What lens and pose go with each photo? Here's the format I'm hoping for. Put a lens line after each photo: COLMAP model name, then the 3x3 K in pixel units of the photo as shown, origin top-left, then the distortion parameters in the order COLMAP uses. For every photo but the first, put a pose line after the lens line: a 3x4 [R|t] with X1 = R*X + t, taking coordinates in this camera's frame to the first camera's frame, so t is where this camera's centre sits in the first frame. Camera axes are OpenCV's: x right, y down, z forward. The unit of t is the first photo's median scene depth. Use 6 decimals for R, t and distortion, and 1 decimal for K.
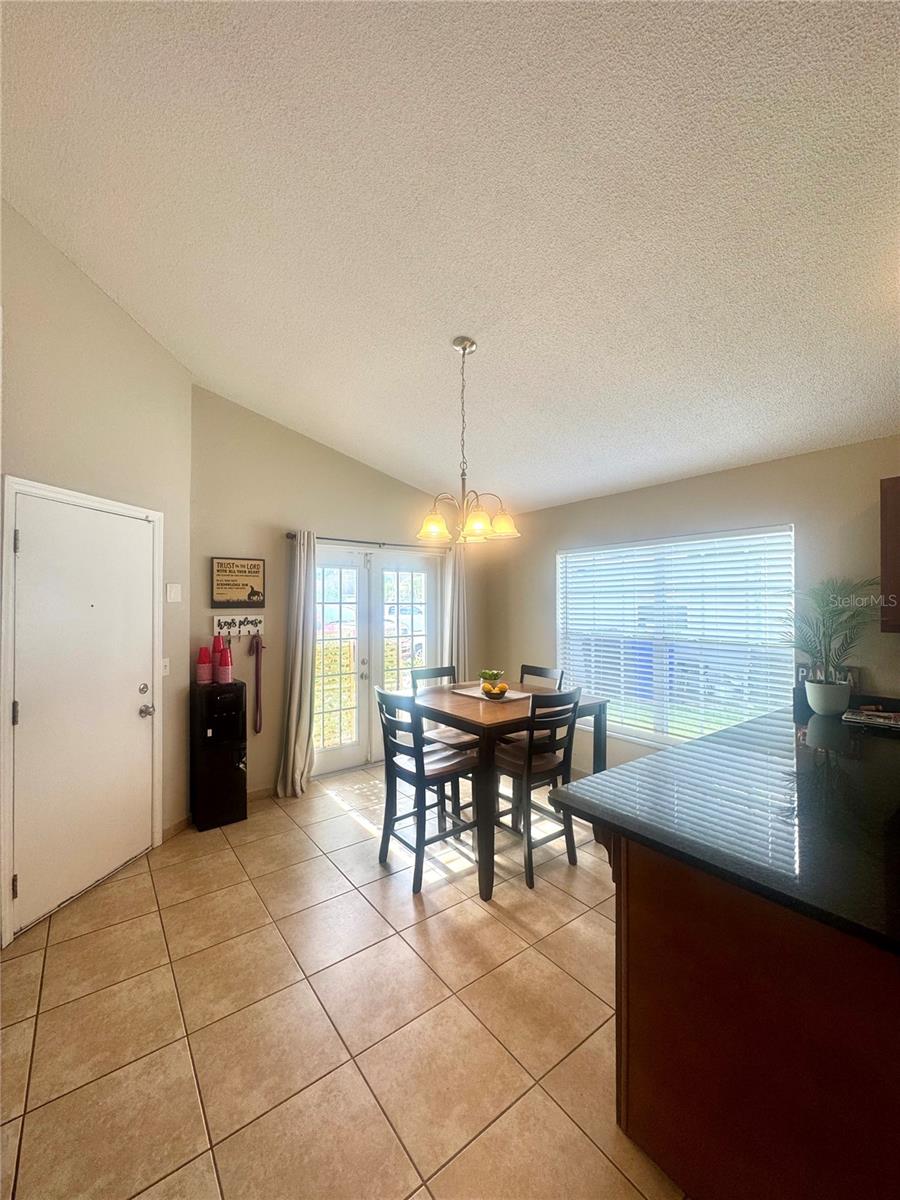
lens RADIAL K [[475.0, 0, 453.7], [0, 475.0, 600.7], [0, 0, 1]] dist [-0.004523, 0.001271]
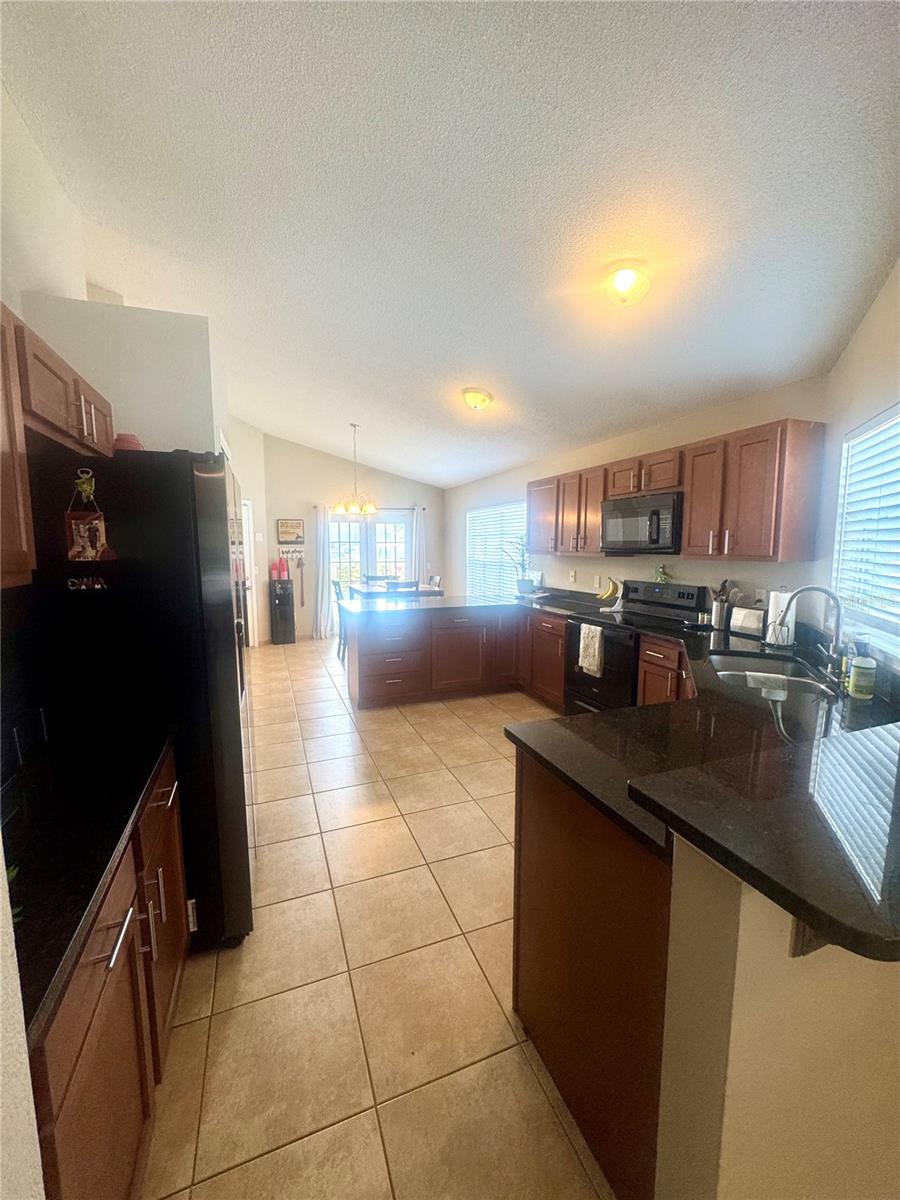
lens RADIAL K [[475.0, 0, 440.7], [0, 475.0, 601.6], [0, 0, 1]] dist [-0.004523, 0.001271]
pose [[0.959501, 0.035172, -0.279500, 0.735404], [-0.001637, 0.992854, 0.119322, 0.015228], [0.281699, -0.114032, 0.952703, -0.778700]]
